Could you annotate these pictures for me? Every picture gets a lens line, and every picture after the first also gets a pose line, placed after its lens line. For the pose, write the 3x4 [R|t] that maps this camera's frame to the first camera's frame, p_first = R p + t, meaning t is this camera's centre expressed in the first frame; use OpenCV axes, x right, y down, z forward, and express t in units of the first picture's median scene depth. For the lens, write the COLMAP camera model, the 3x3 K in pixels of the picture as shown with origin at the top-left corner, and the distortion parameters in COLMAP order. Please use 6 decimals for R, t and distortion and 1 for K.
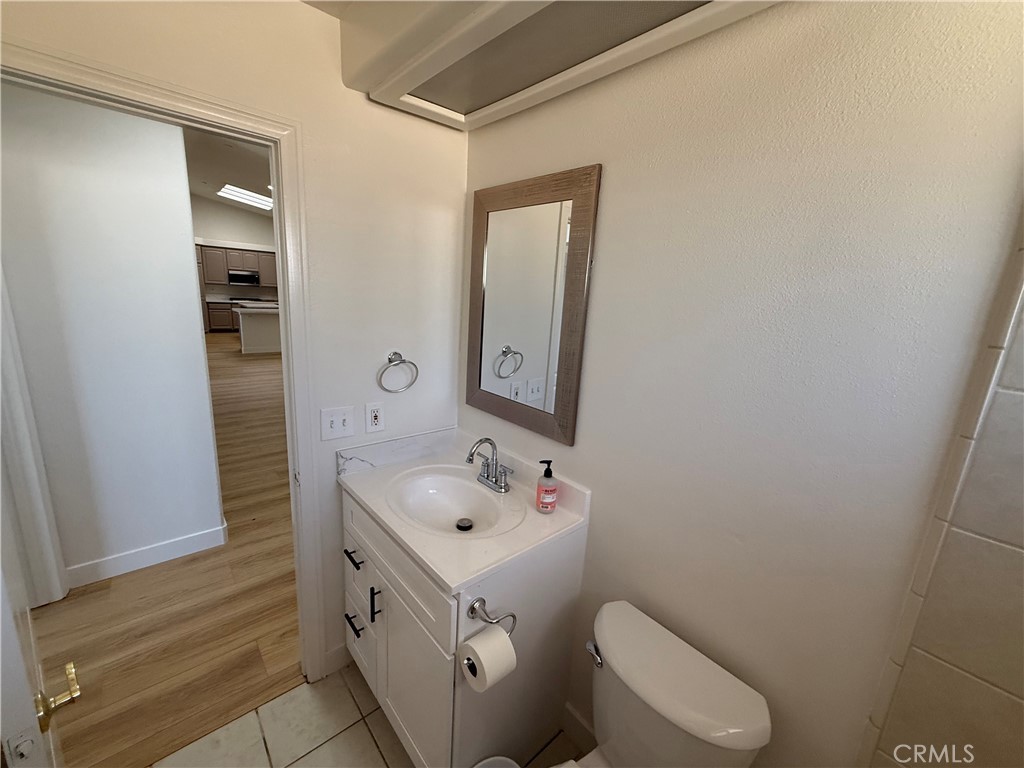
lens RADIAL K [[409.2, 0, 512.0], [0, 409.2, 384.0], [0, 0, 1]] dist [0.001312, -0.000072]
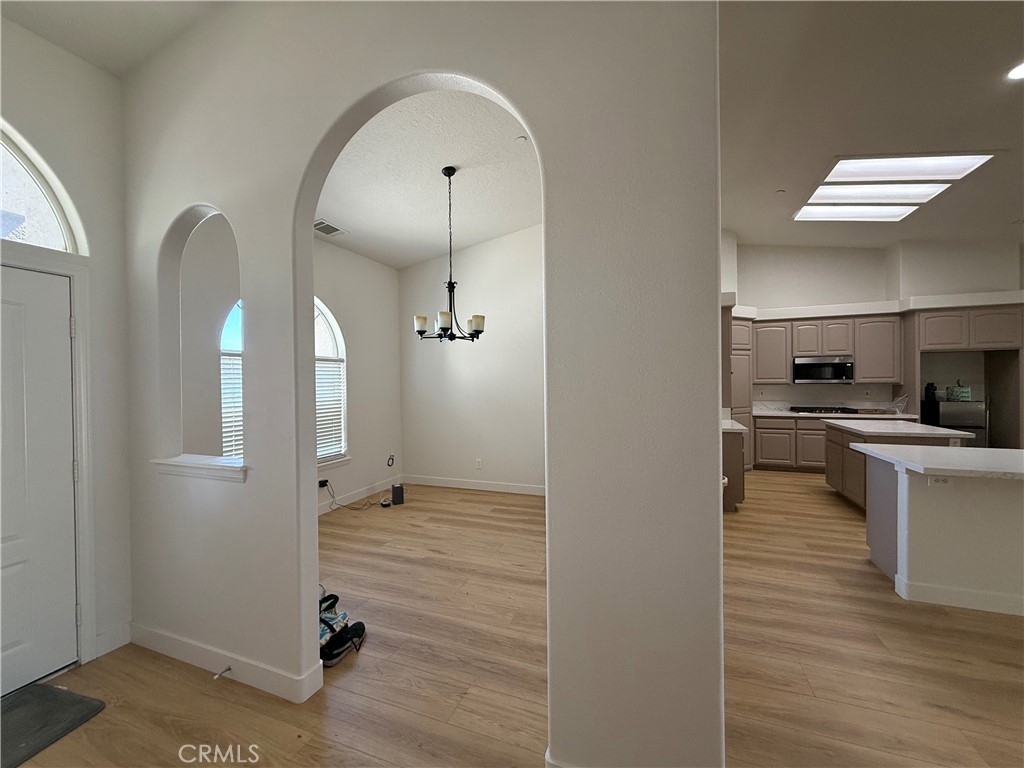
lens RADIAL K [[409.2, 0, 512.0], [0, 409.2, 384.0], [0, 0, 1]] dist [0.001312, -0.000072]
pose [[0.464795, -0.059066, -0.883446, -2.319189], [-0.156652, 0.976546, -0.147708, -0.624205], [0.871451, 0.207047, 0.444641, 2.614259]]
